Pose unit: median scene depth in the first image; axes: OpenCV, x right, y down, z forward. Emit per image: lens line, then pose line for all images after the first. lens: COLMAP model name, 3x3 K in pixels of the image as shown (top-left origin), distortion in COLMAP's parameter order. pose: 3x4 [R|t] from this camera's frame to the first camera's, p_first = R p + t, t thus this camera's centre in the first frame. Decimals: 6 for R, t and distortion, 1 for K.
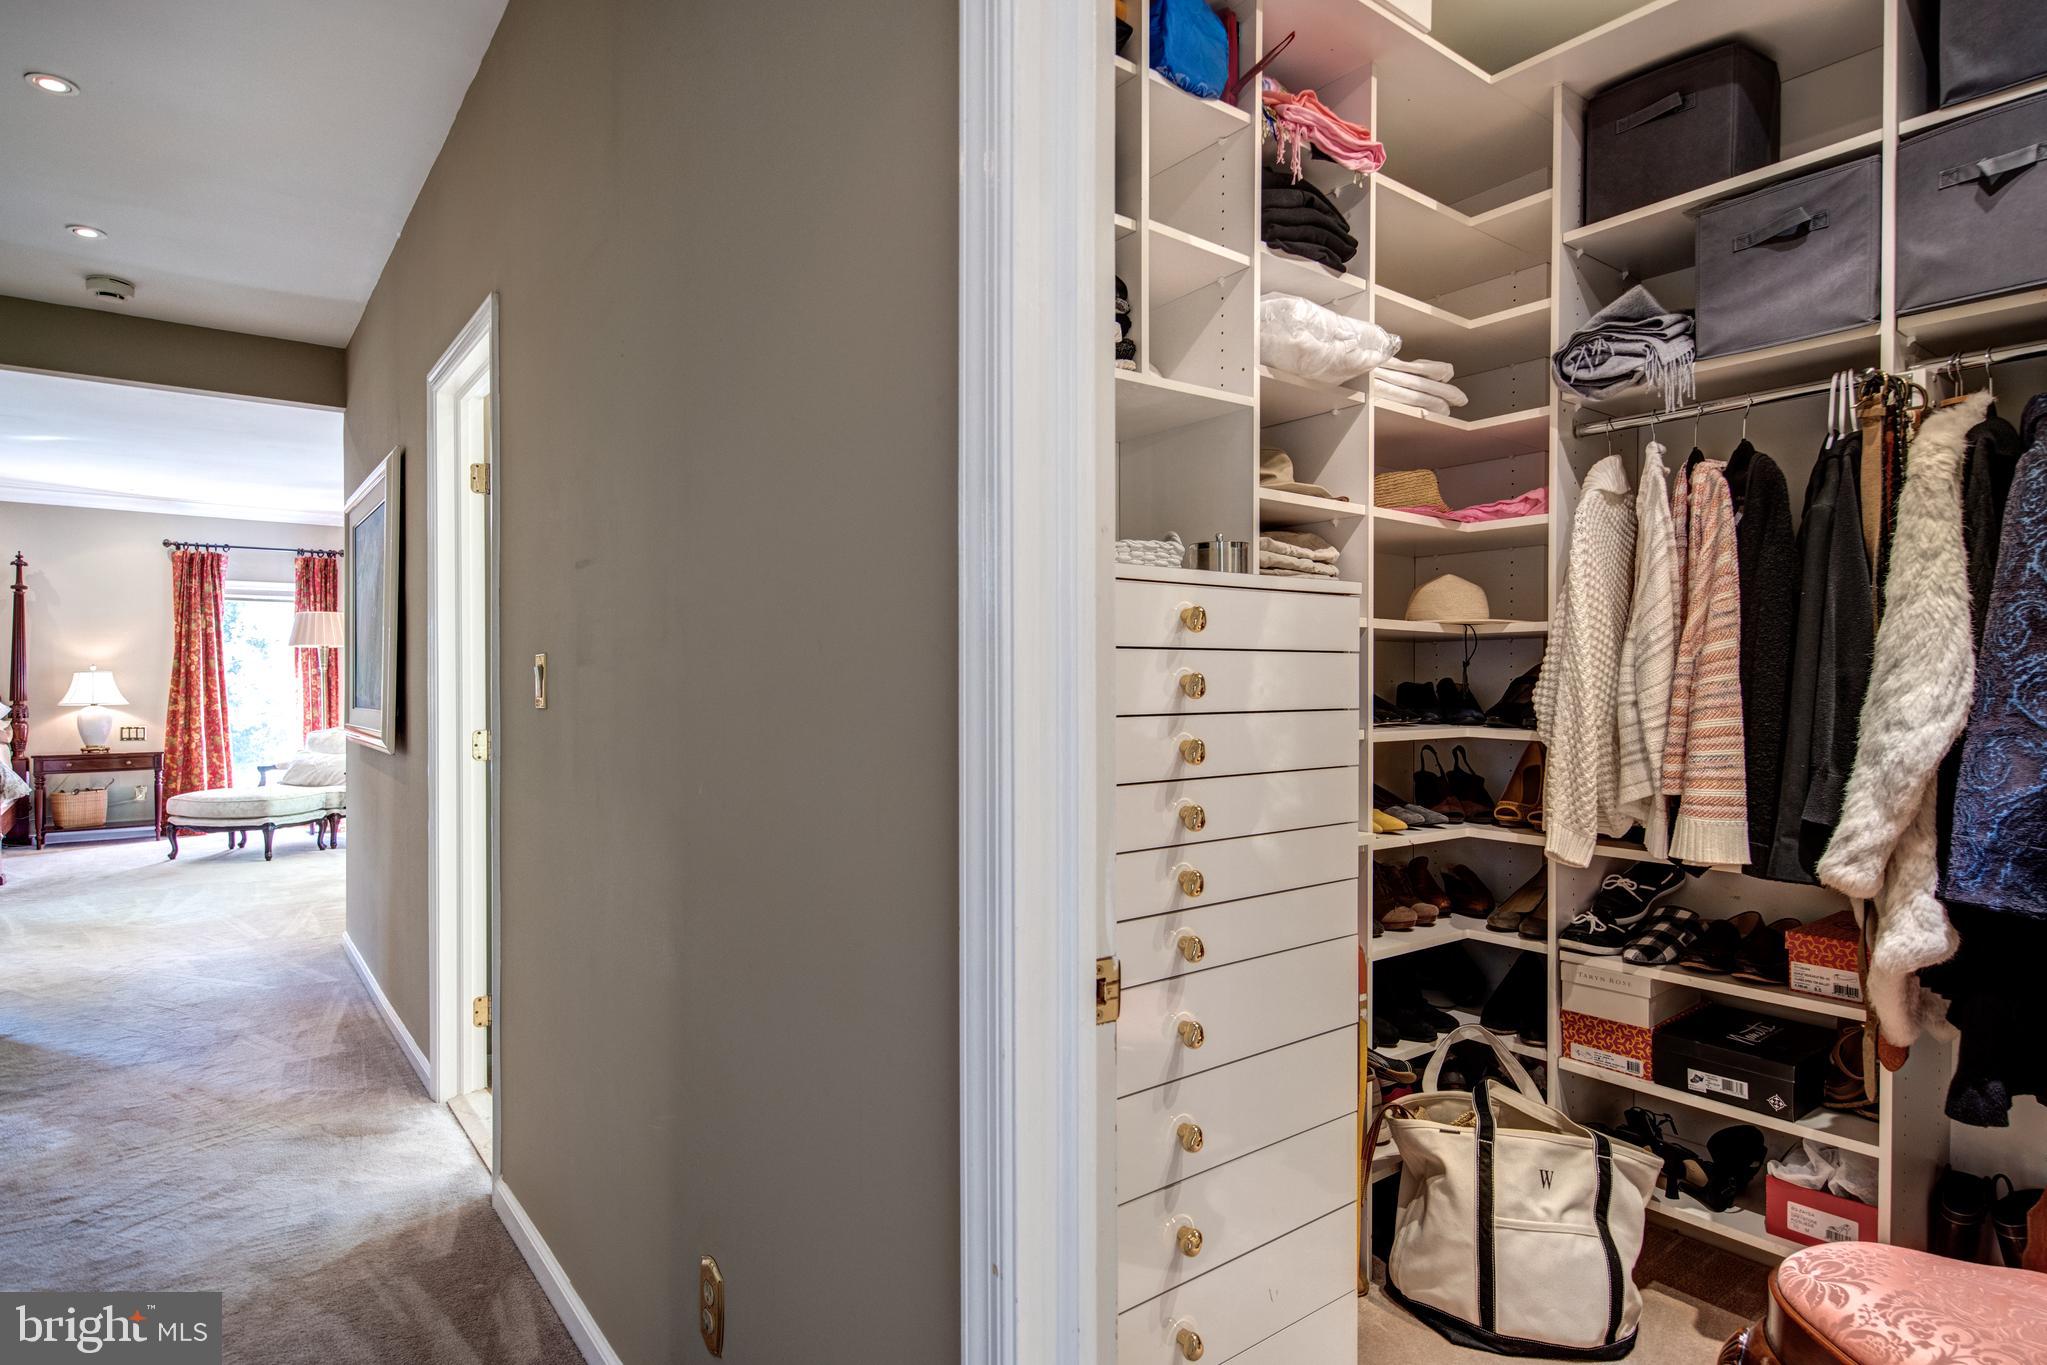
lens RADIAL K [[1082.2, 0, 1029.1], [0, 1082.2, 692.2], [0, 0, 1]] dist [0.004904, -0.001066]
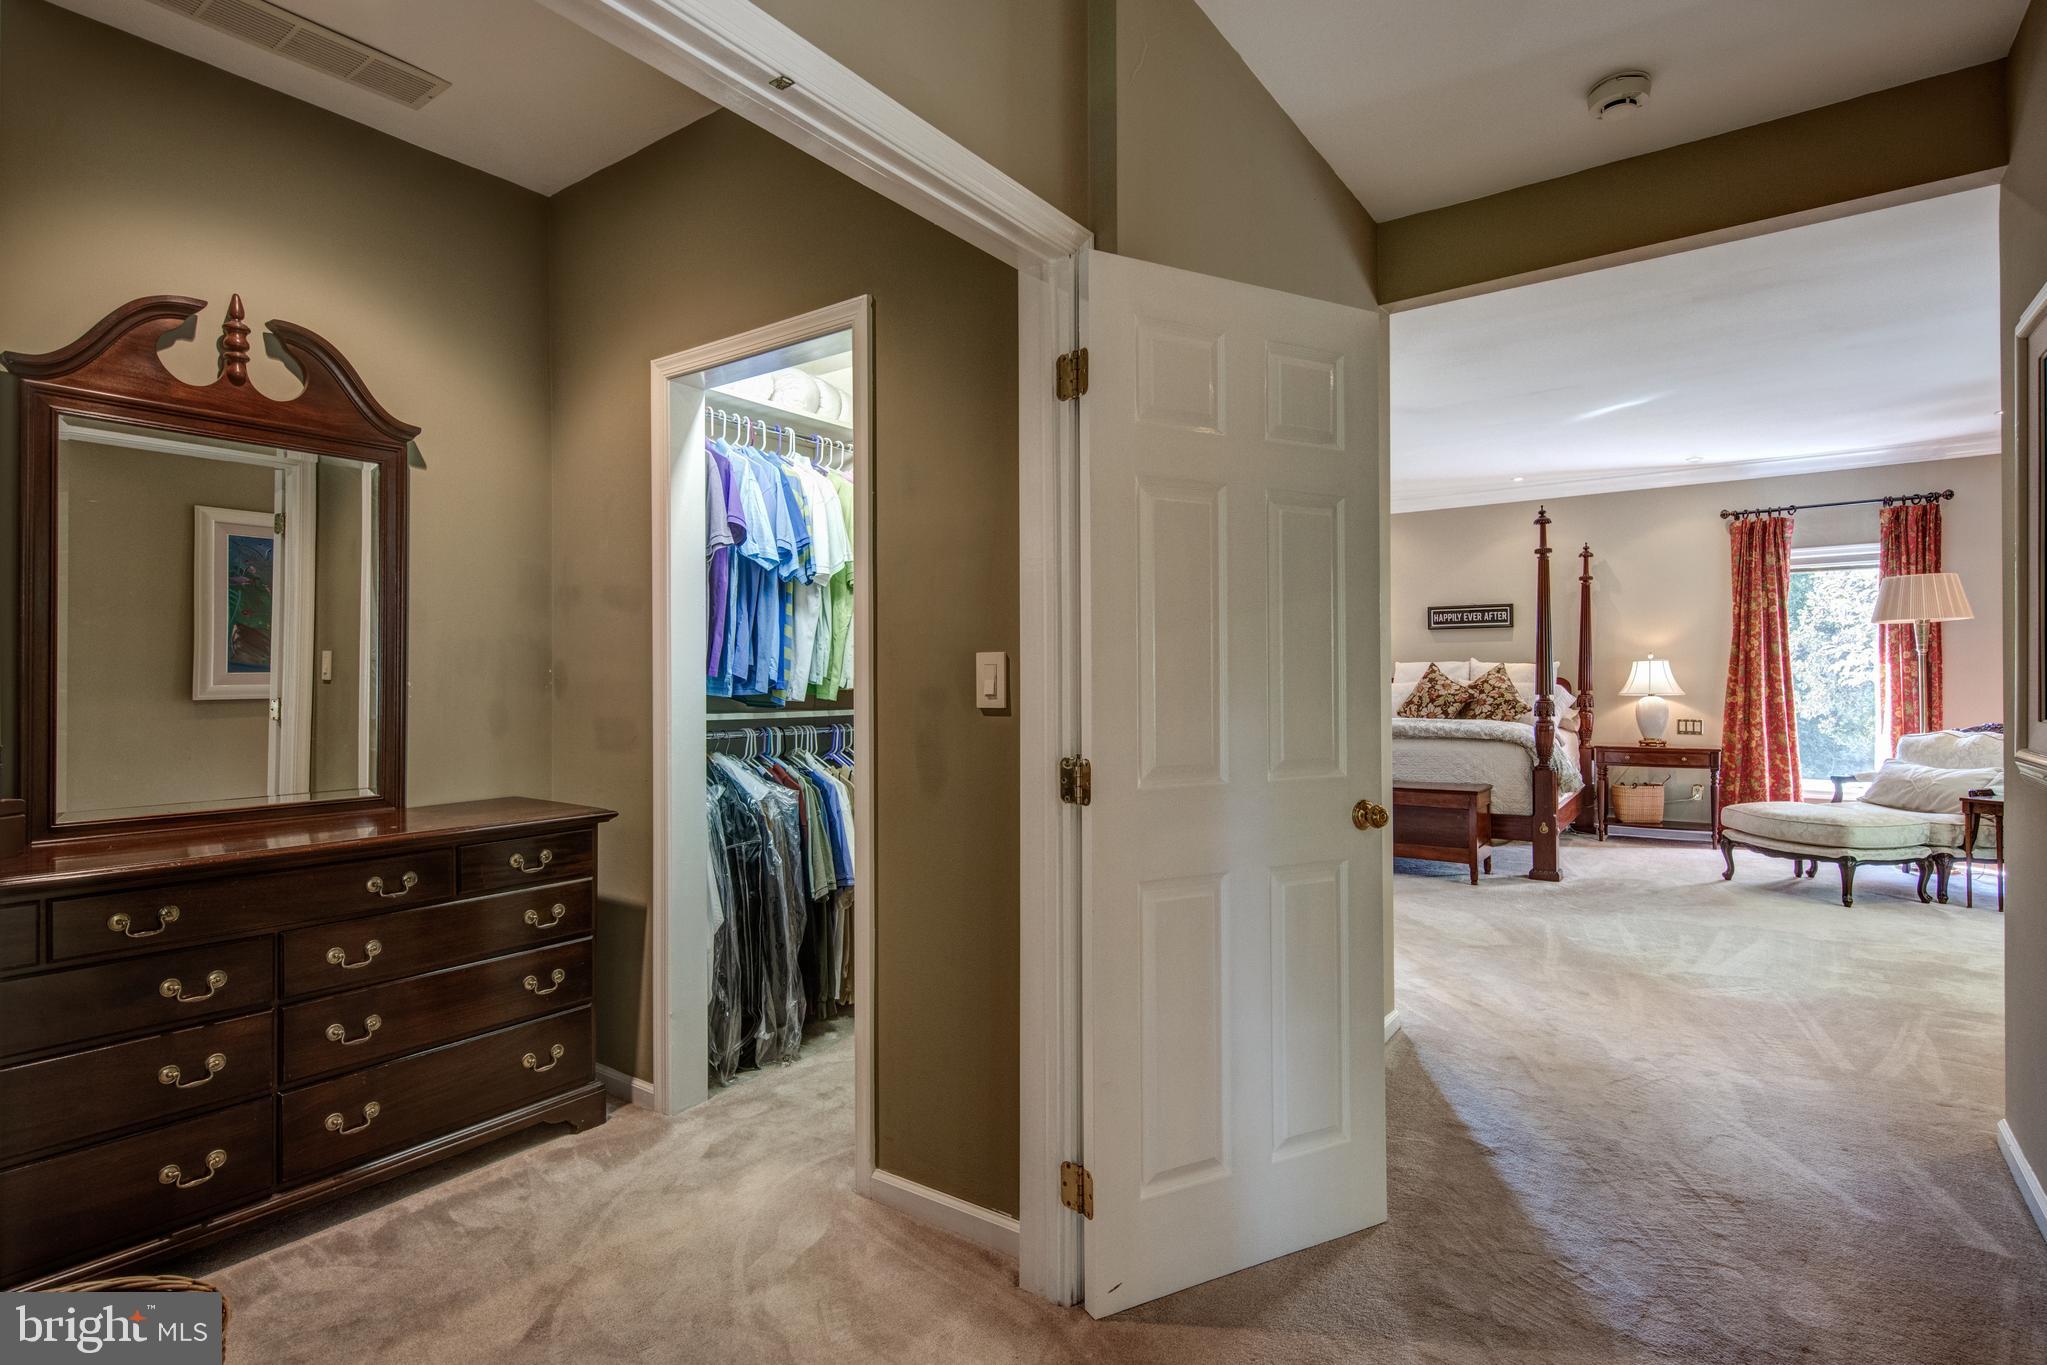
lens RADIAL K [[993.8, 0, 1030.9], [0, 993.8, 677.5], [0, 0, 1]] dist [-0.002162, -0.002684]
pose [[0.274590, -0.001211, -0.961561, -0.174463], [-0.000802, 0.999999, -0.001489, -0.001890], [0.961561, 0.001180, 0.274588, 0.237321]]
